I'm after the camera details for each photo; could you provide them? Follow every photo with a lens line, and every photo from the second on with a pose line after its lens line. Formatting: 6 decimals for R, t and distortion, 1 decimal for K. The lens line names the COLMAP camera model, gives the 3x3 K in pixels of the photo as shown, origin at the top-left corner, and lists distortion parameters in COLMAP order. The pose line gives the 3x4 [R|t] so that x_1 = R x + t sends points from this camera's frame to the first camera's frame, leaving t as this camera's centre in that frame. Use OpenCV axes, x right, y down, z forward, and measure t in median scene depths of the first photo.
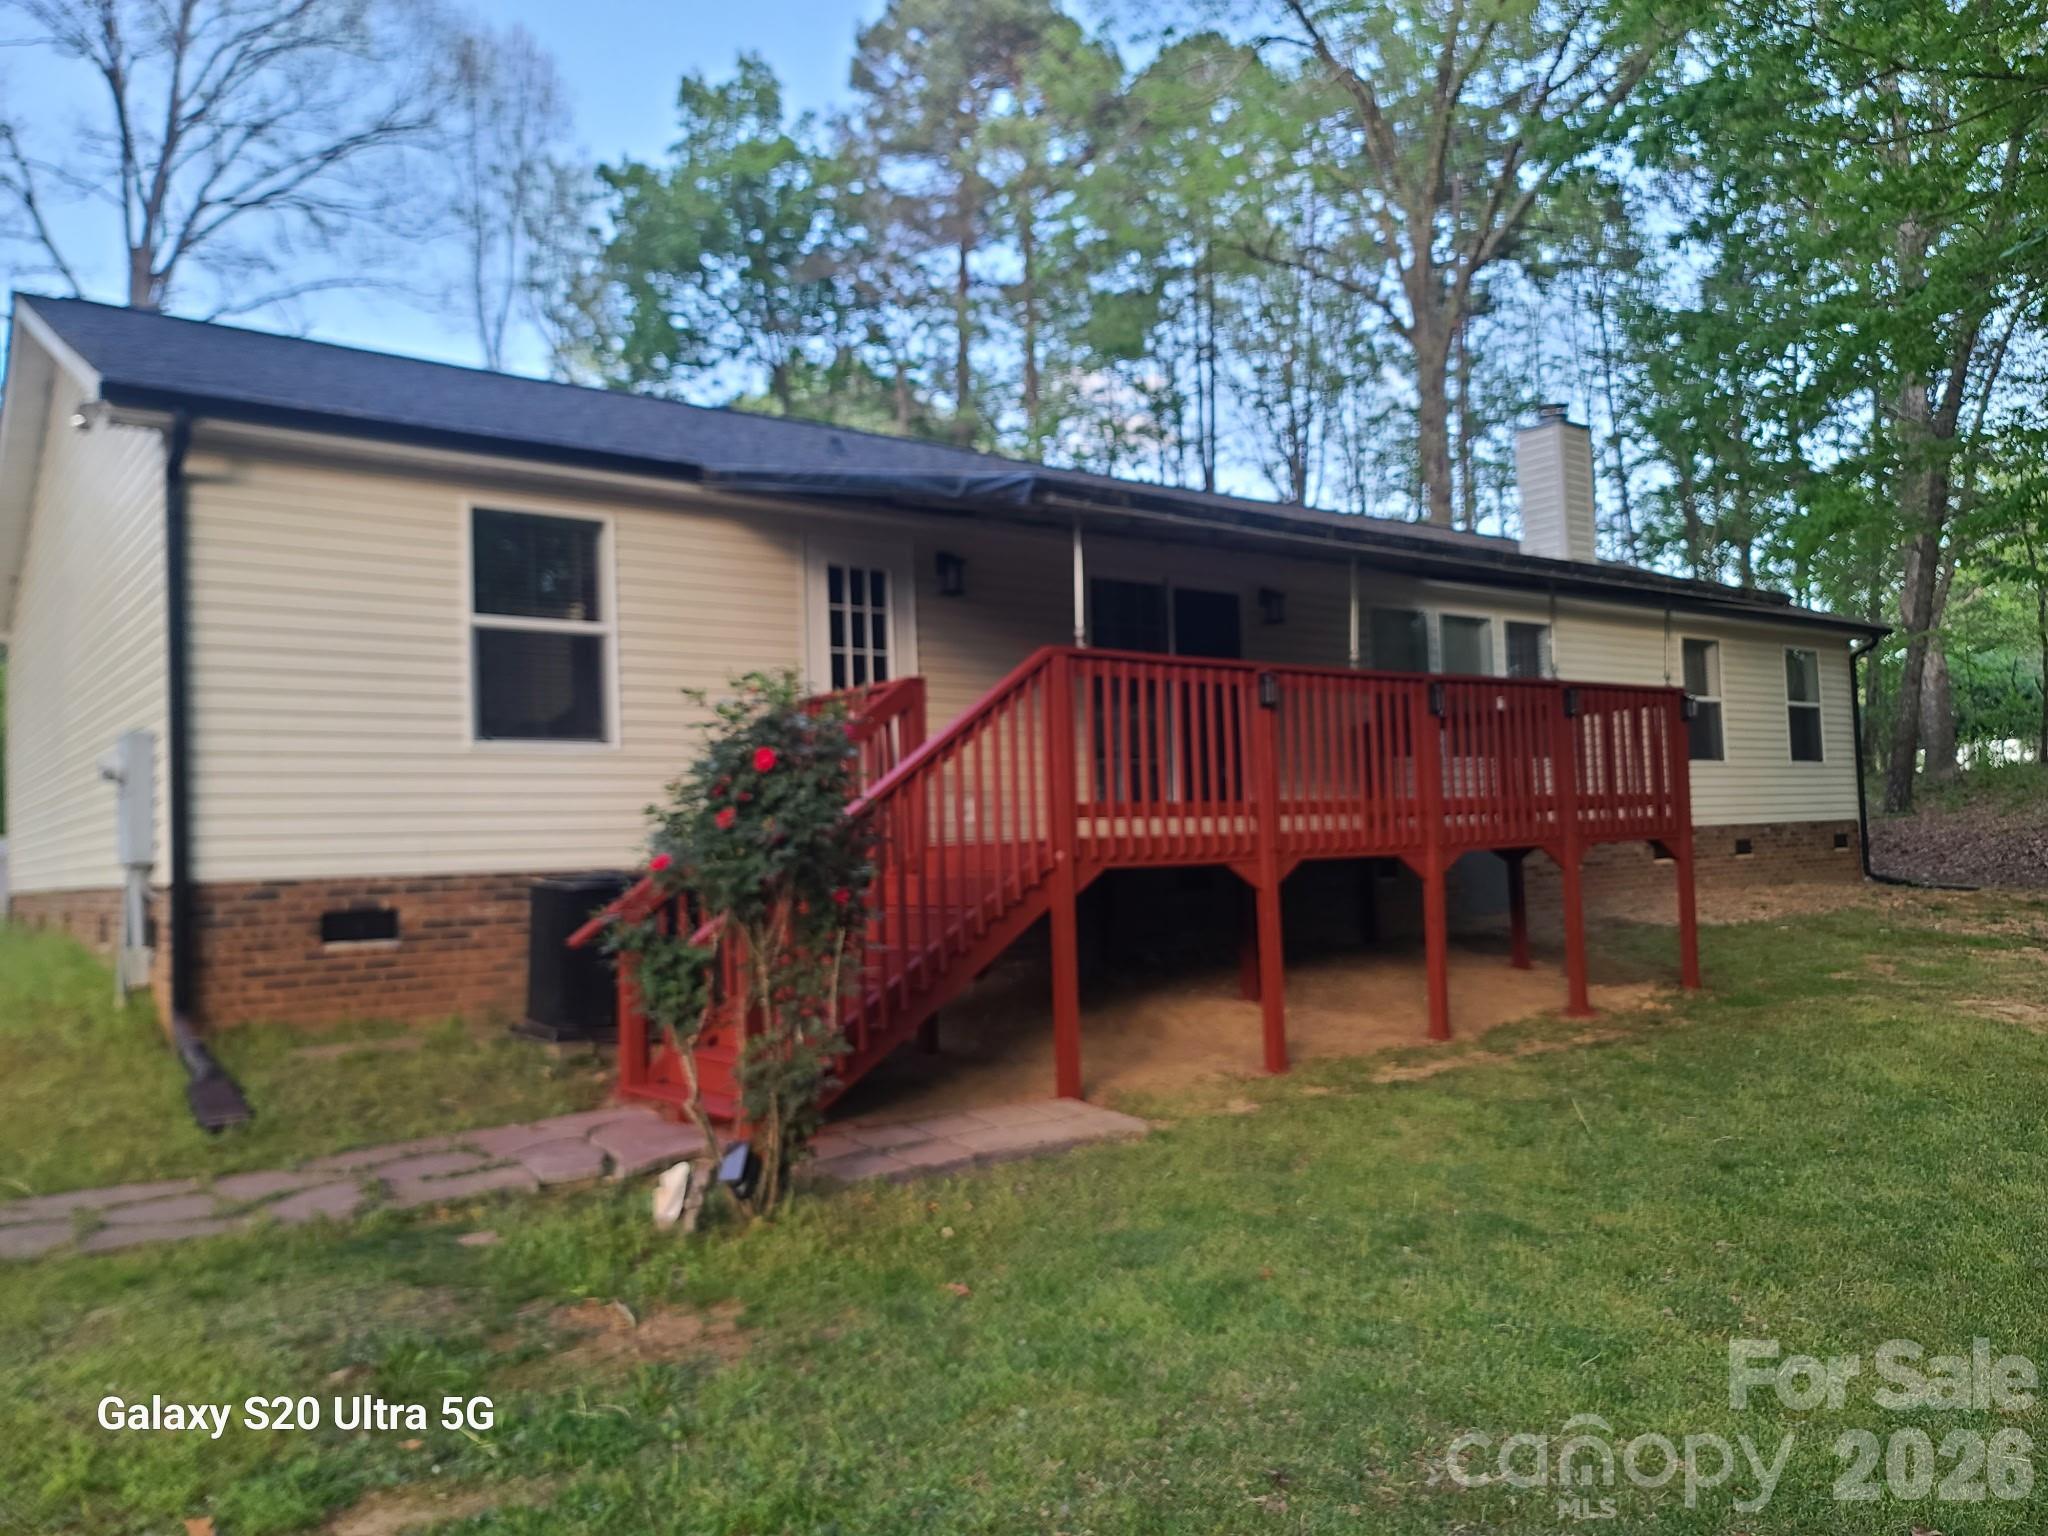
lens RADIAL K [[1606.5, 0, 1033.7], [0, 1606.5, 760.0], [0, 0, 1]] dist [0.052344, -0.088691]
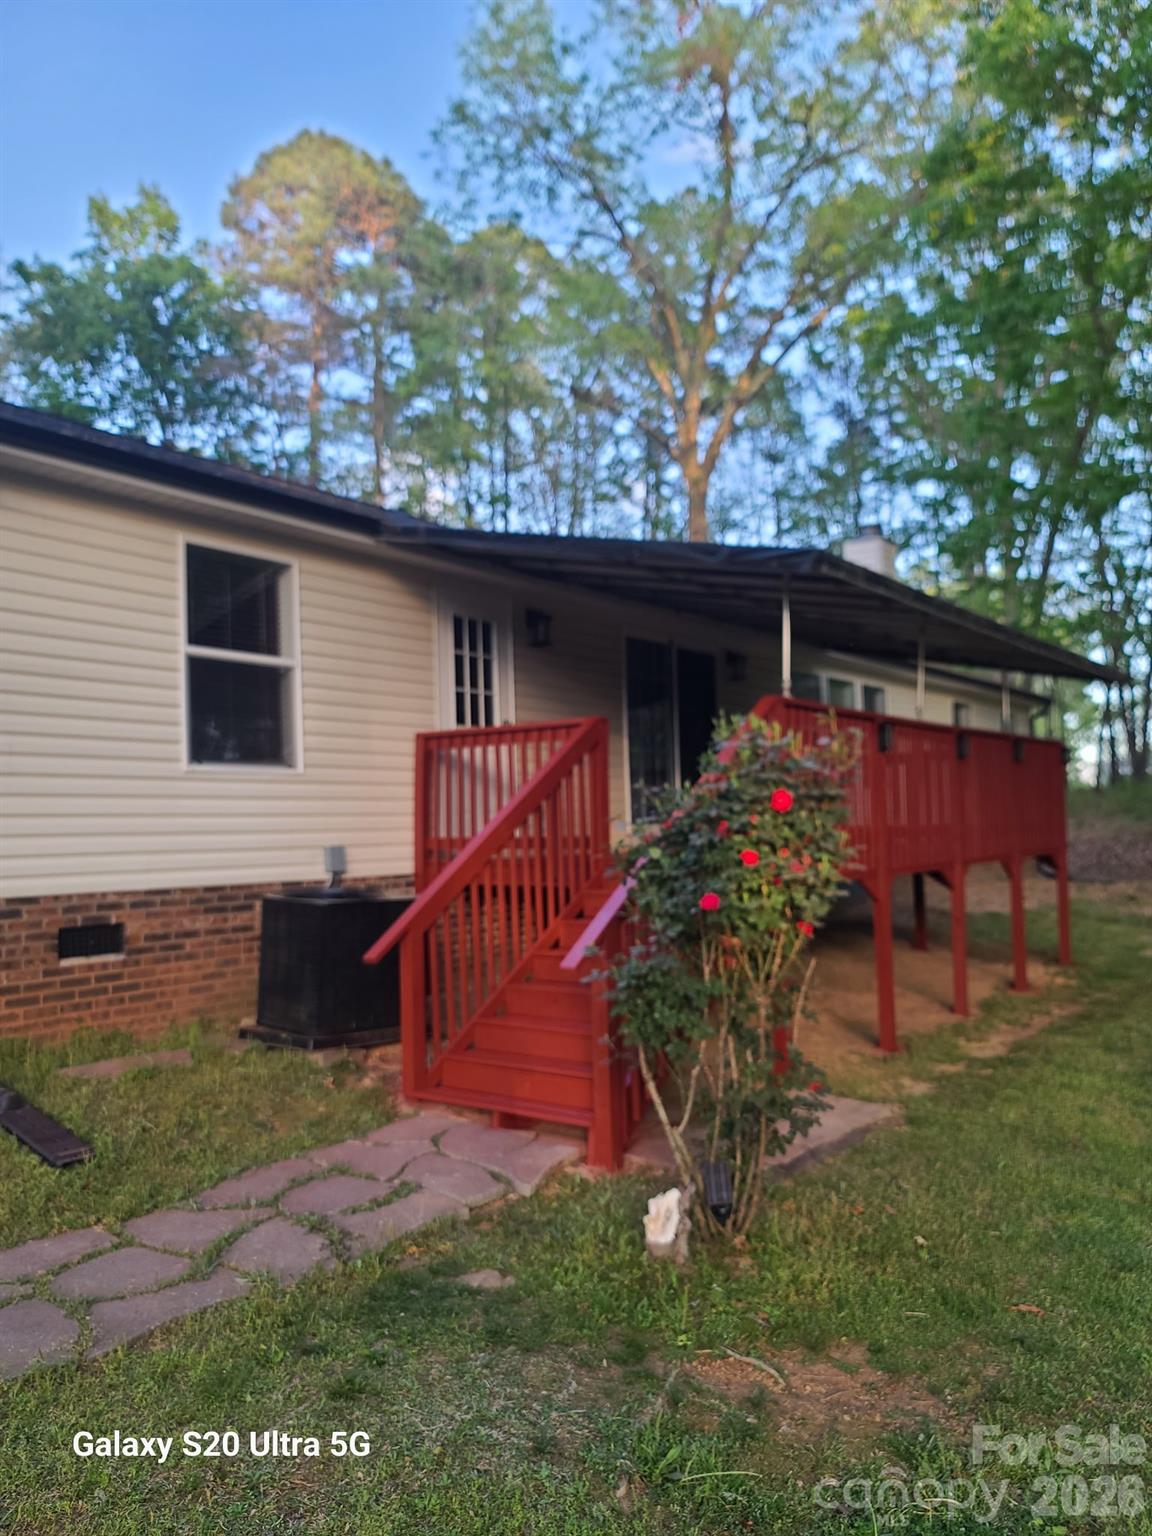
lens RADIAL K [[1202.2, 0, 576.0], [0, 1202.2, 768.0], [0, 0, 1]] dist [0.035978, 0.002907]
pose [[0.968957, 0.021346, 0.246307, -0.174482], [-0.019846, 0.999766, -0.008572, -0.004085], [-0.246432, 0.003418, 0.969154, 0.098235]]
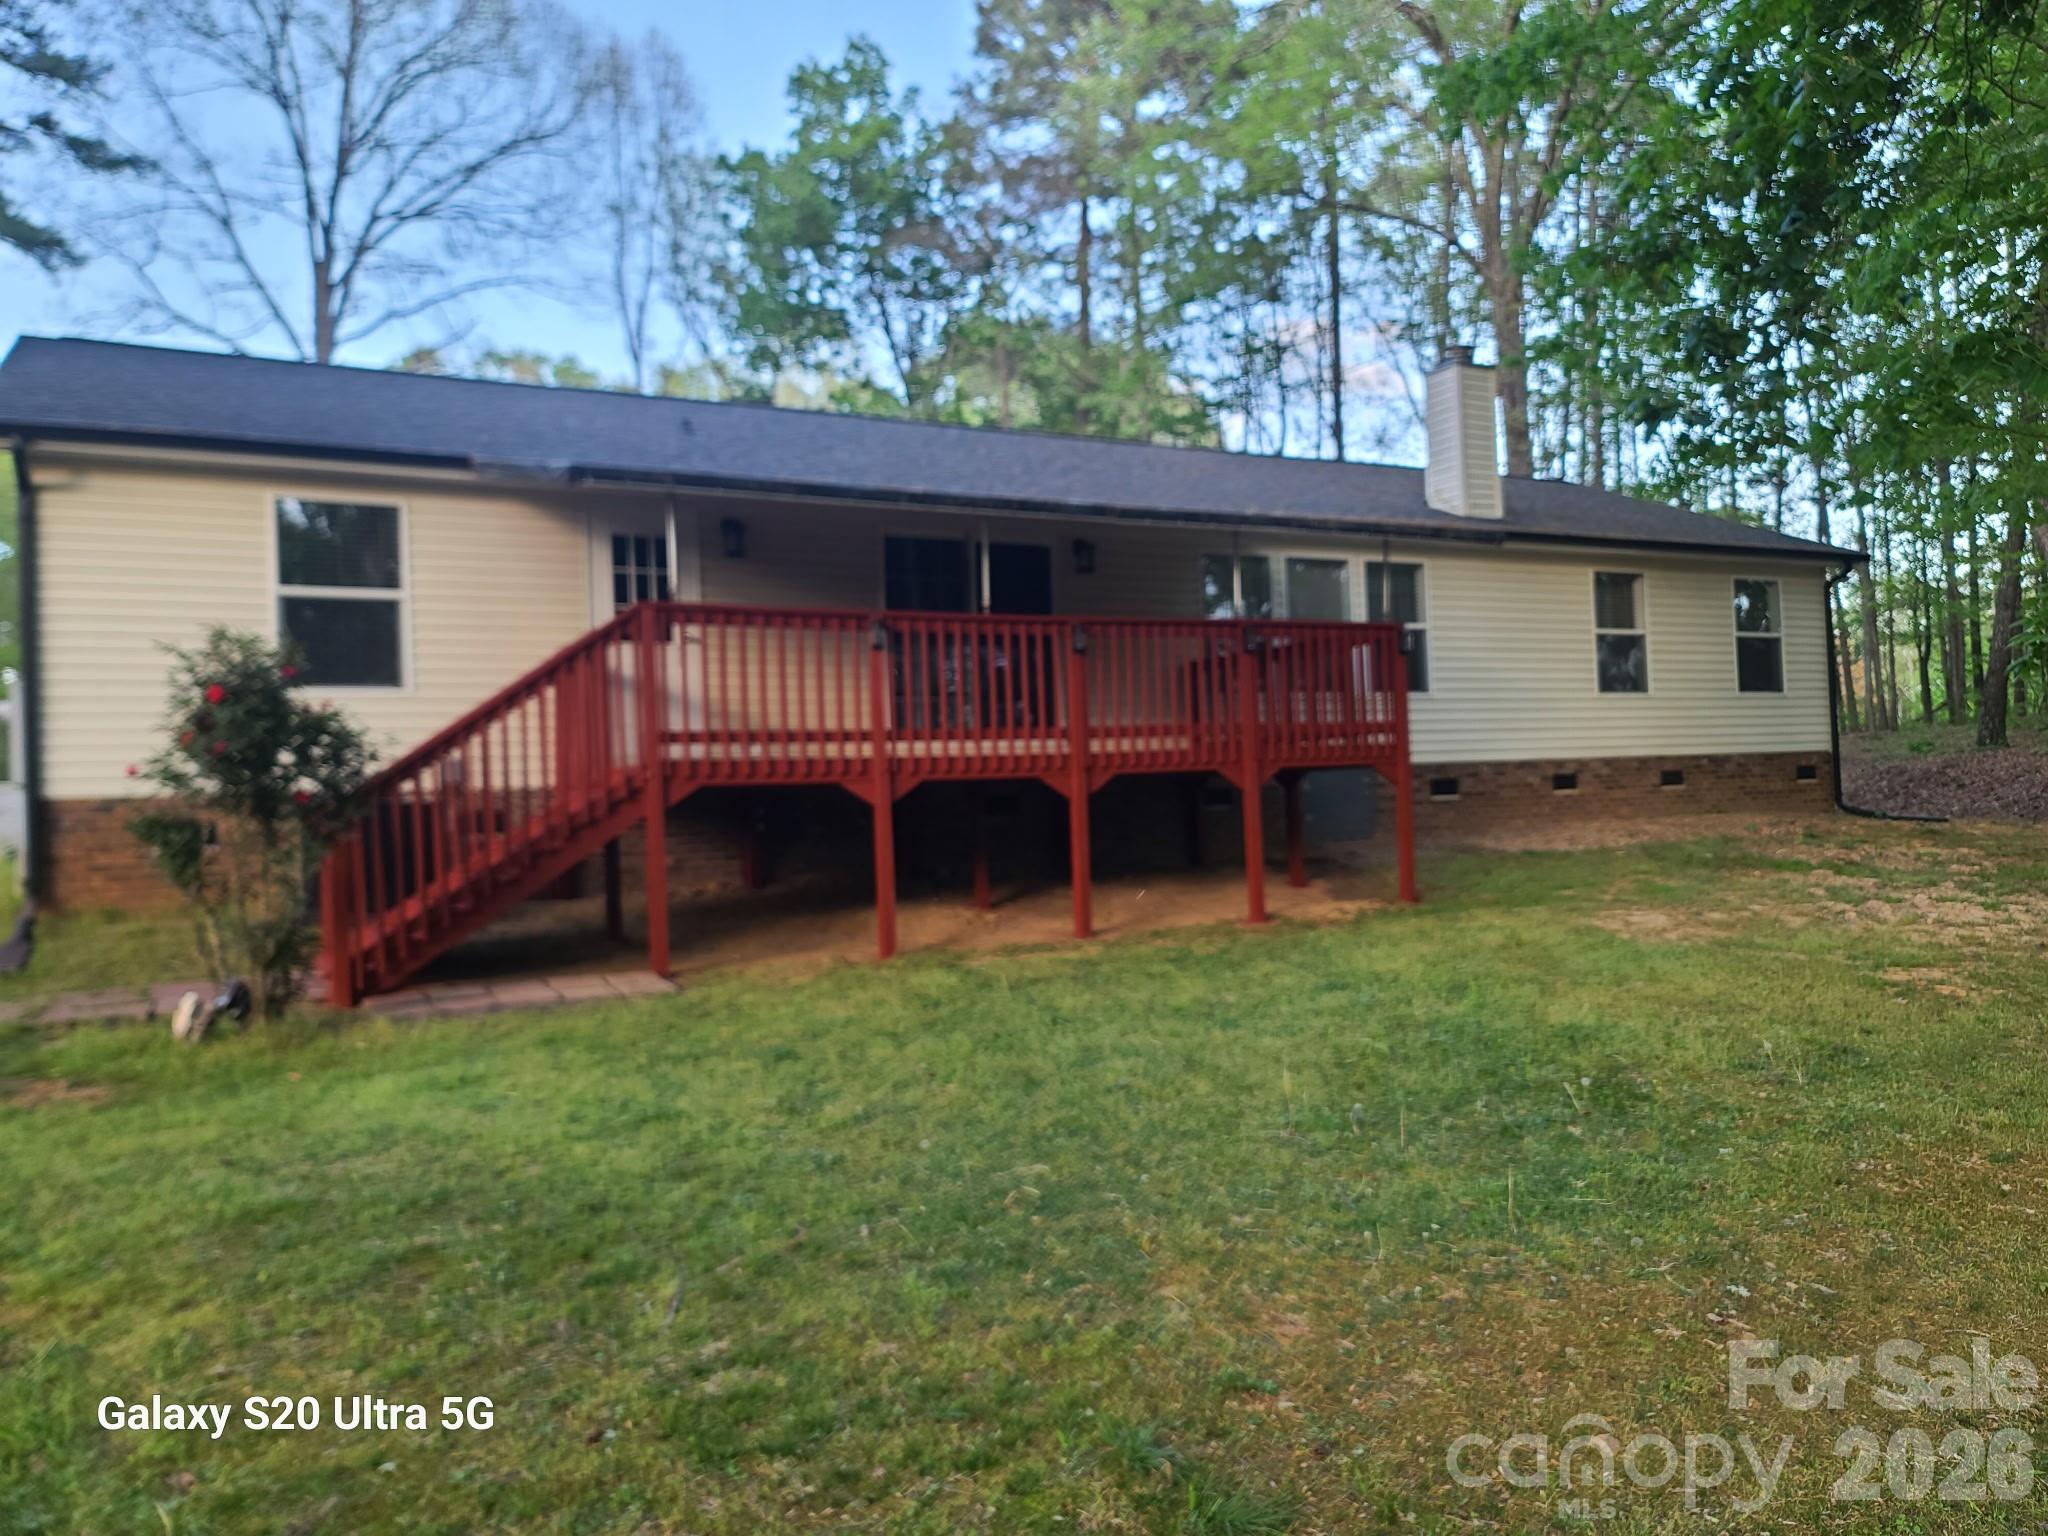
lens RADIAL K [[1612.4, 0, 1024.0], [0, 1612.4, 768.0], [0, 0, 1]] dist [0.019283, 0.003910]
pose [[0.982207, -0.005165, -0.187732, 0.267905], [0.012229, 0.999259, 0.036490, 0.006701], [0.187404, -0.038137, 0.981542, -0.074150]]
